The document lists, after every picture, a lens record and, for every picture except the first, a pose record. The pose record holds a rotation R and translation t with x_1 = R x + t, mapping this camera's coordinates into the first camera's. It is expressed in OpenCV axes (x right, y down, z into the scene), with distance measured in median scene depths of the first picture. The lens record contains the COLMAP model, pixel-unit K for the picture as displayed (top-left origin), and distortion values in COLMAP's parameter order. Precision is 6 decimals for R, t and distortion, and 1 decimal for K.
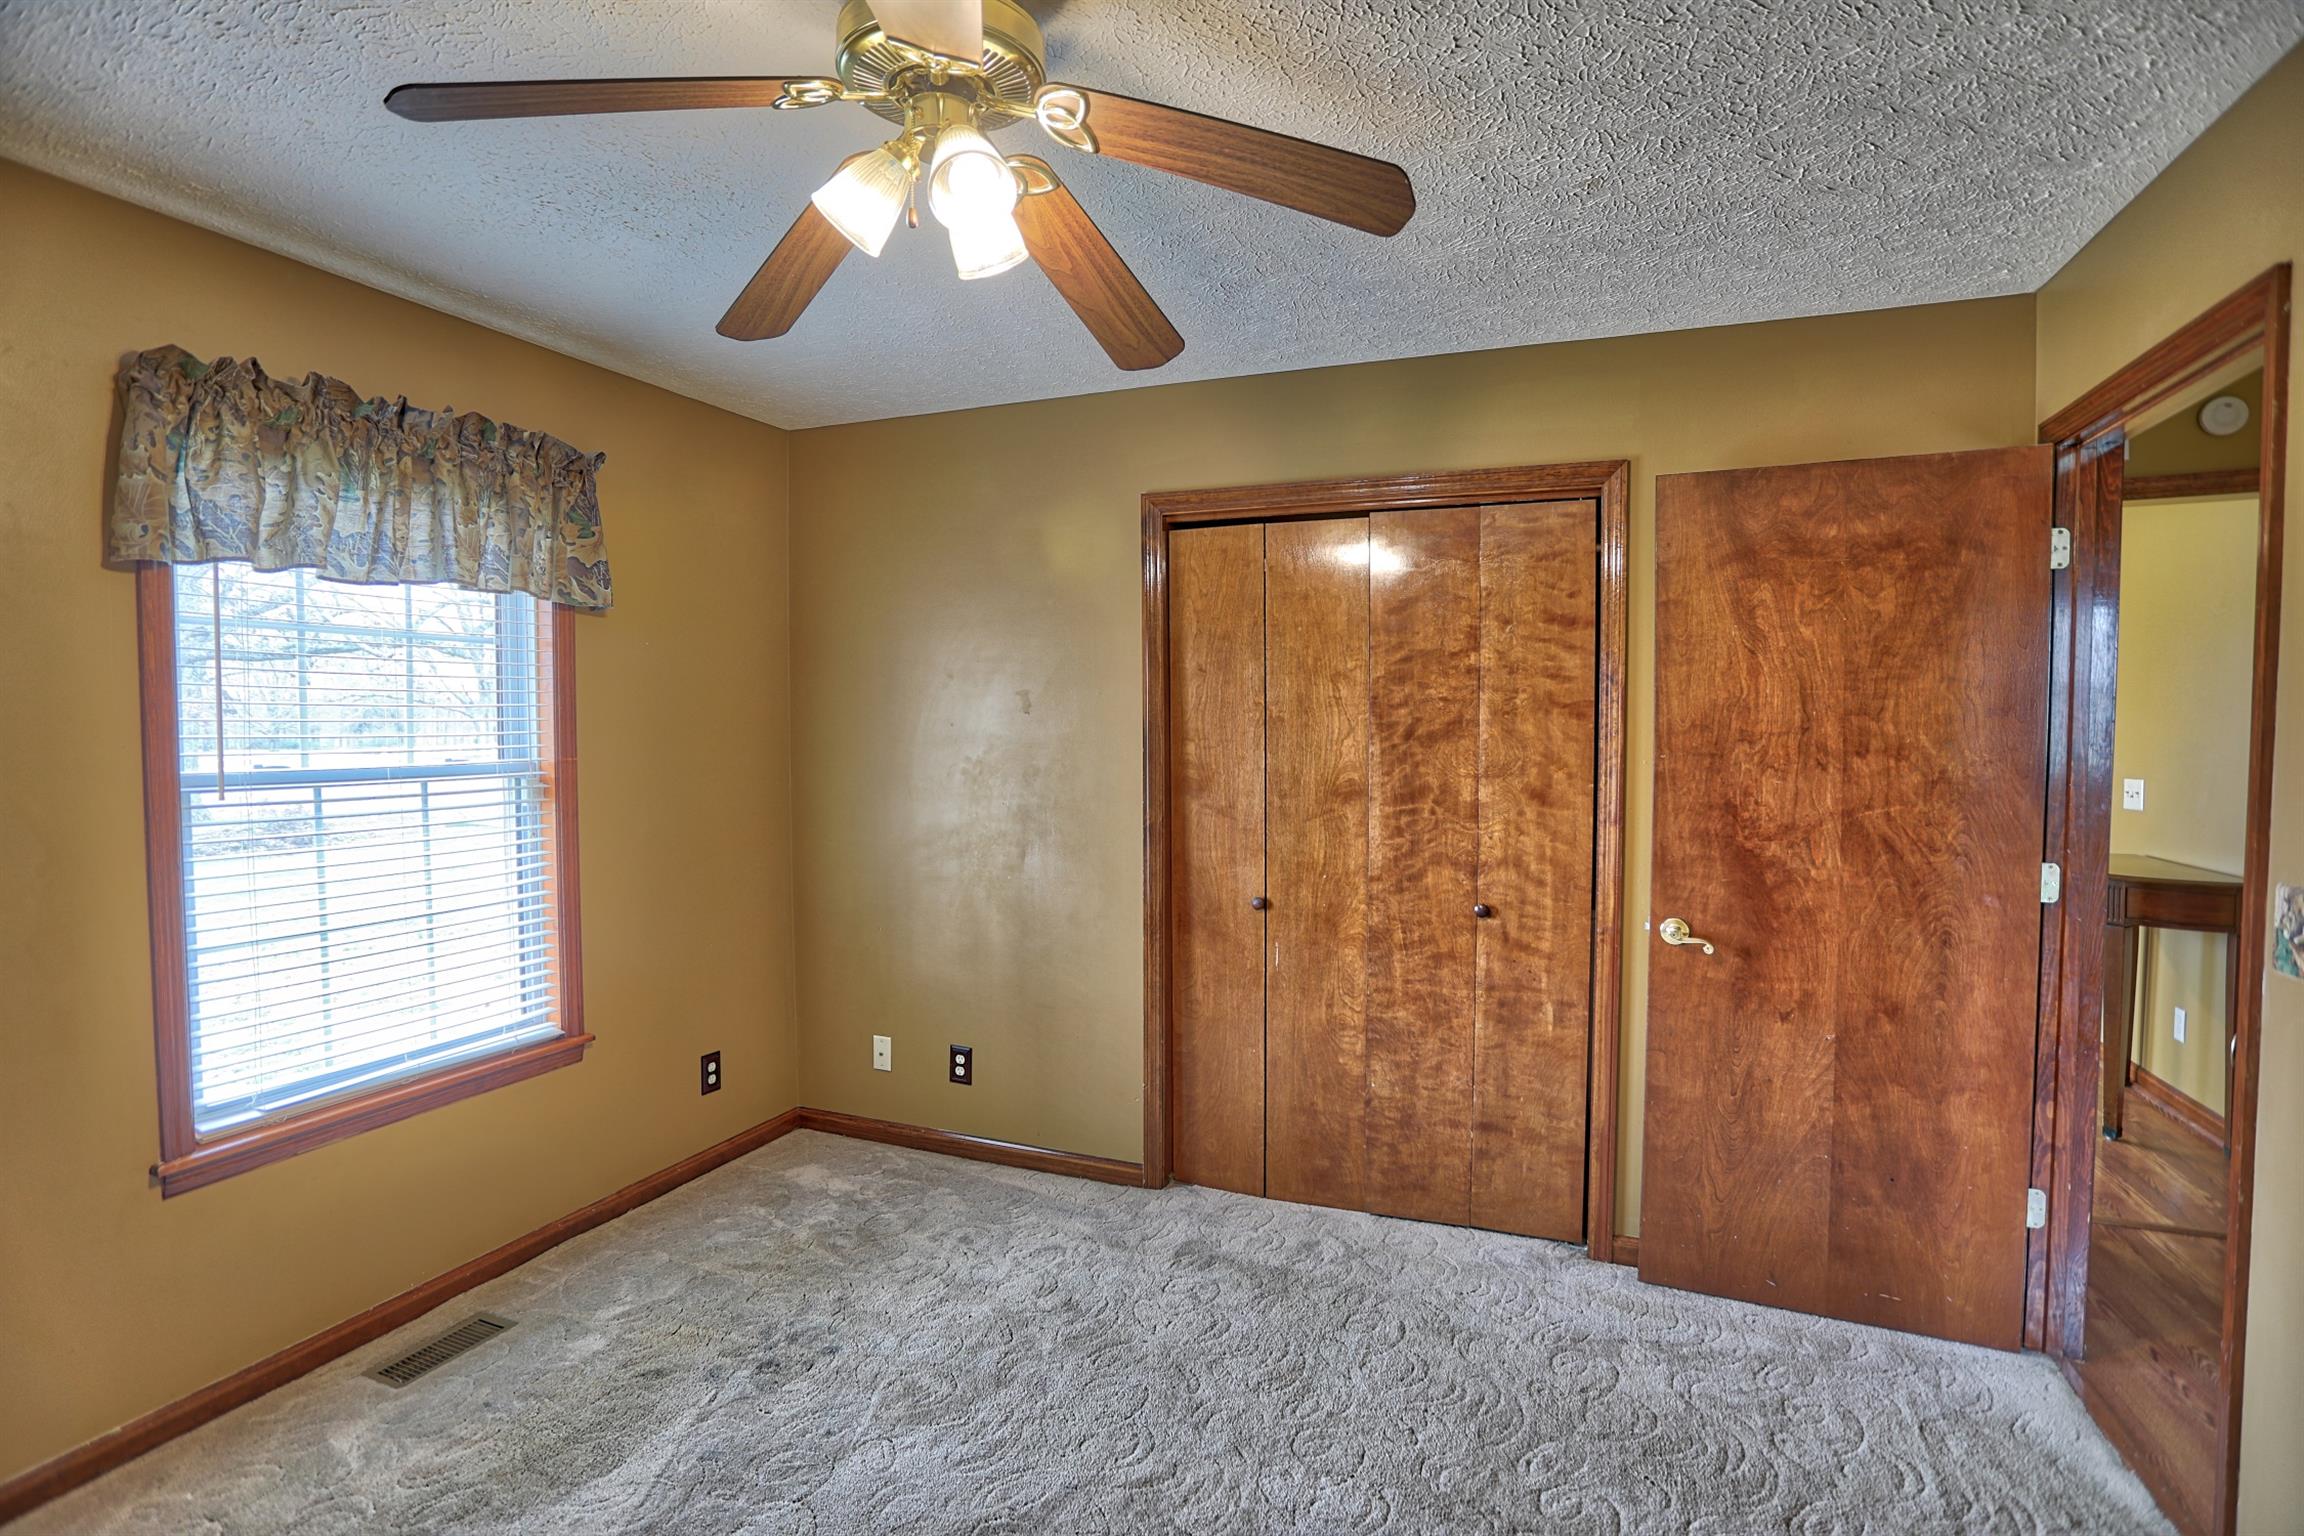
lens RADIAL K [[1111.5, 0, 1155.0], [0, 1111.5, 772.0], [0, 0, 1]] dist [-0.073511, 0.032061]
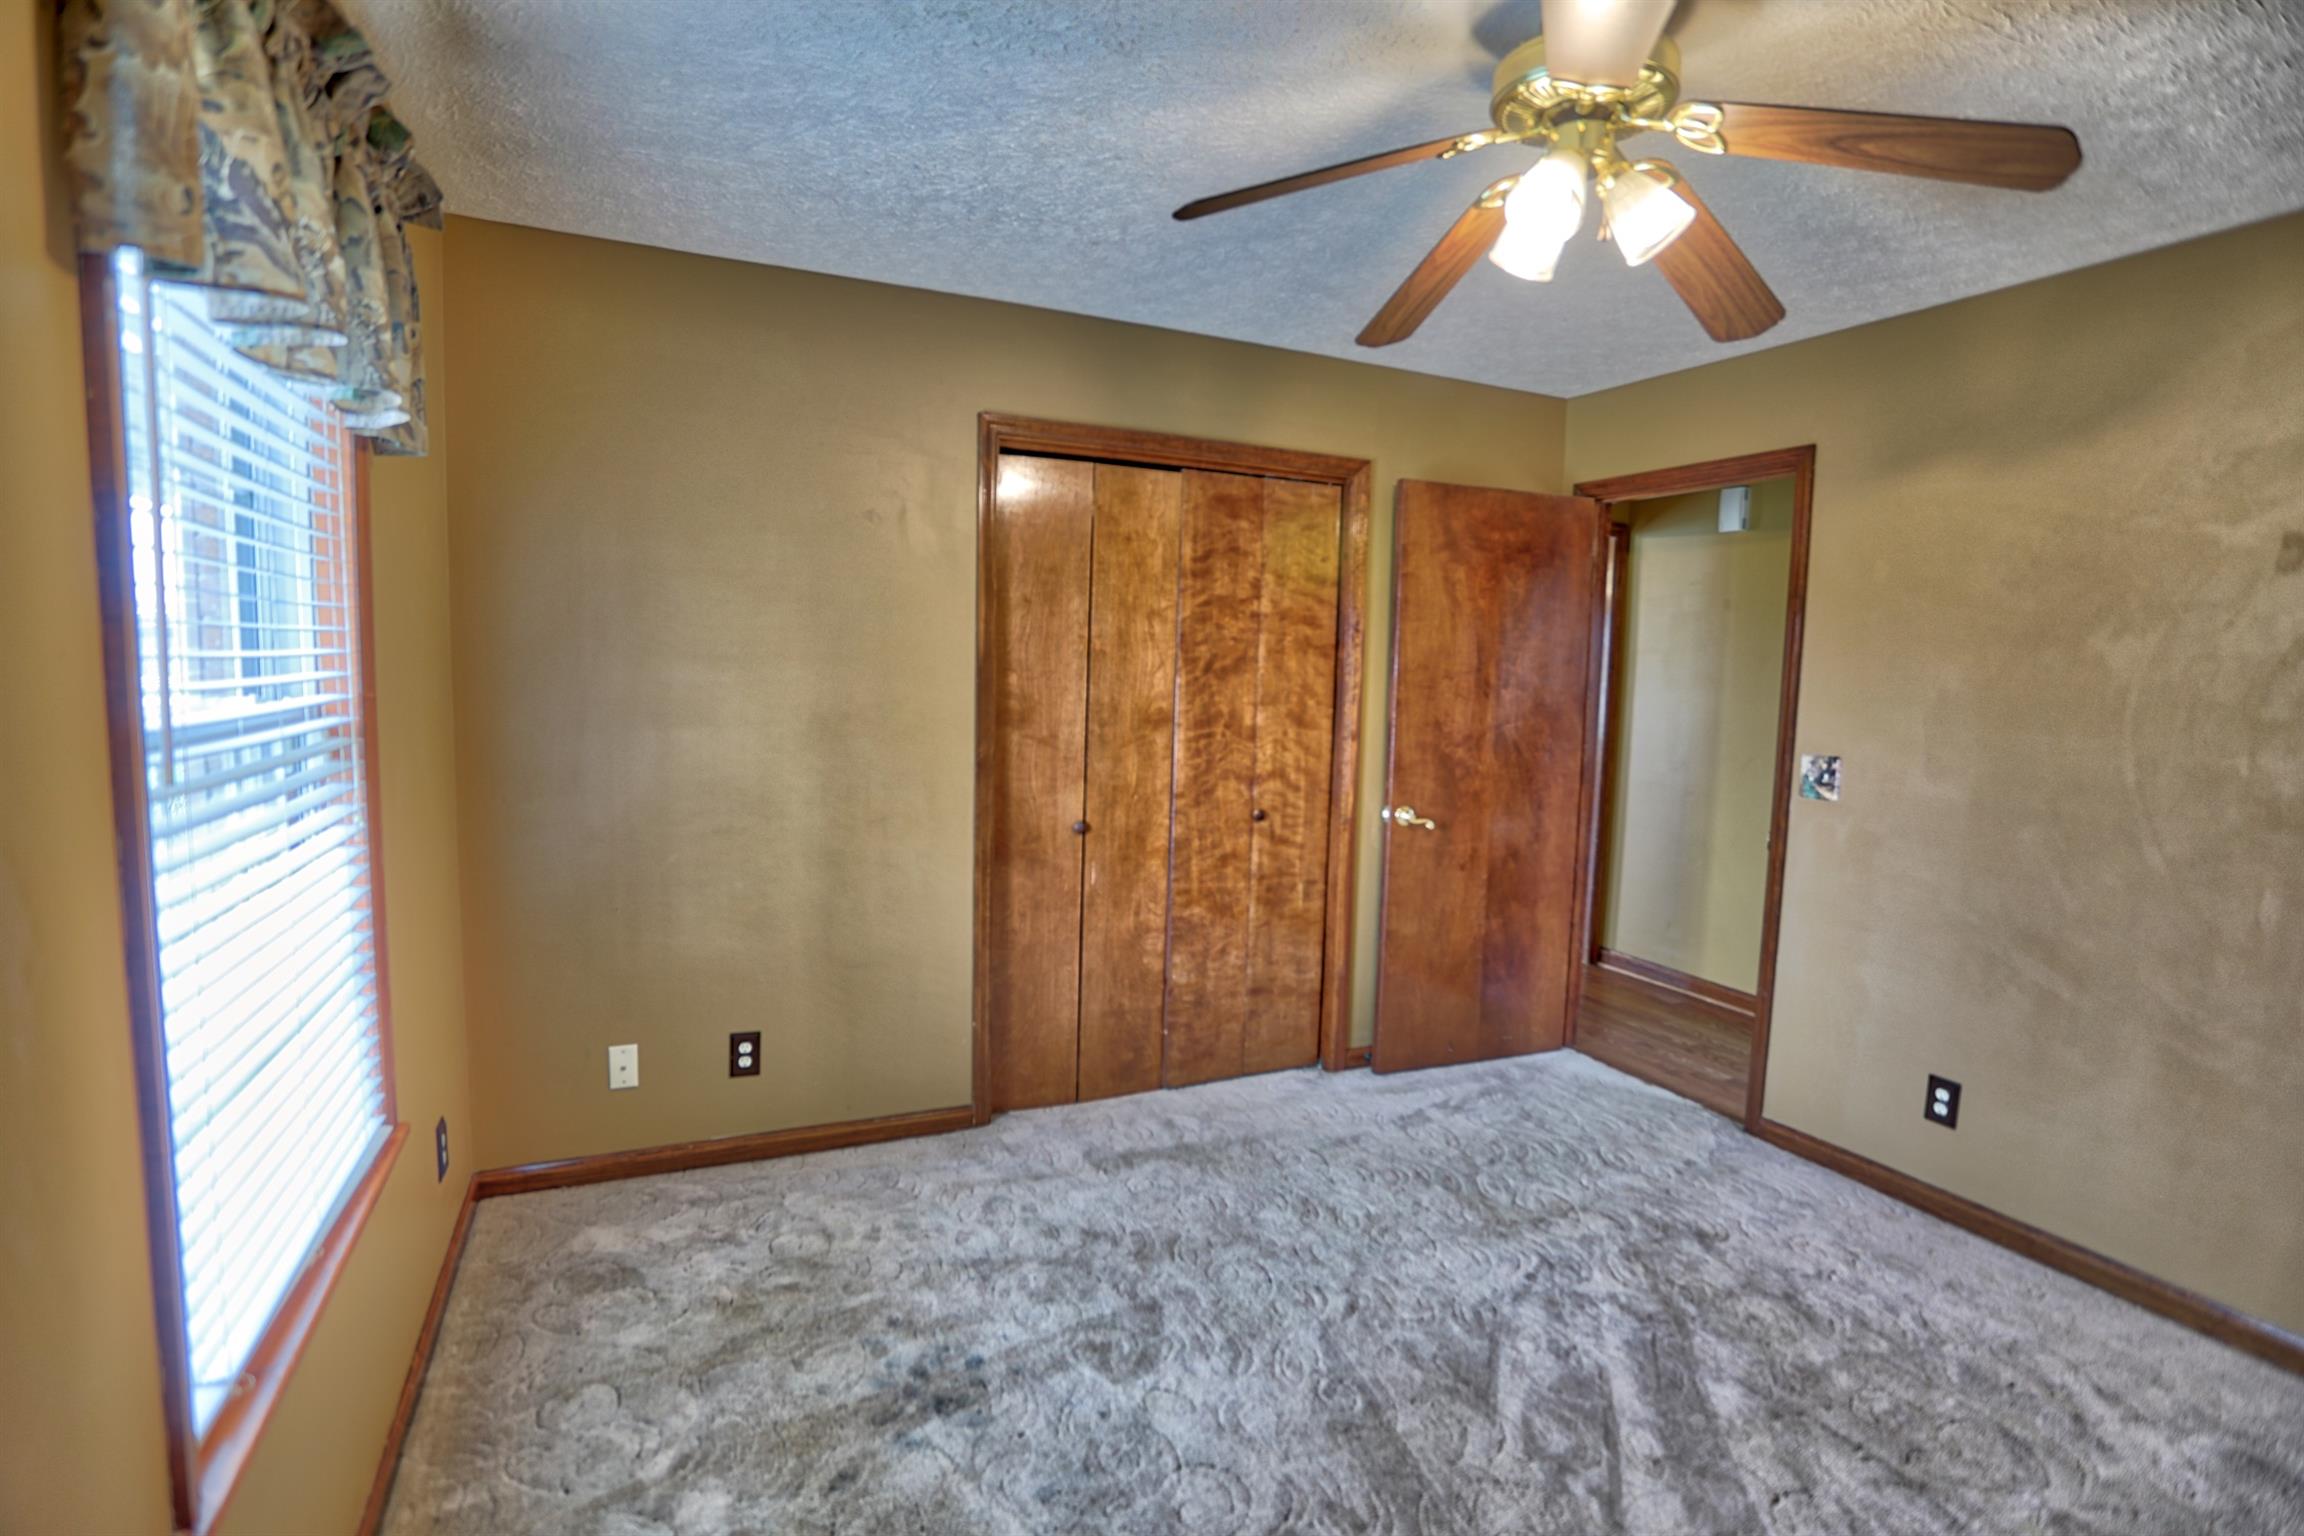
lens RADIAL K [[1111.5, 0, 1155.0], [0, 1111.5, 772.0], [0, 0, 1]] dist [-0.073511, 0.032061]
pose [[0.684933, -0.055038, 0.726525, -0.660004], [0.006525, 0.997566, 0.069420, -0.006990], [-0.728577, -0.042808, 0.683625, 0.246933]]
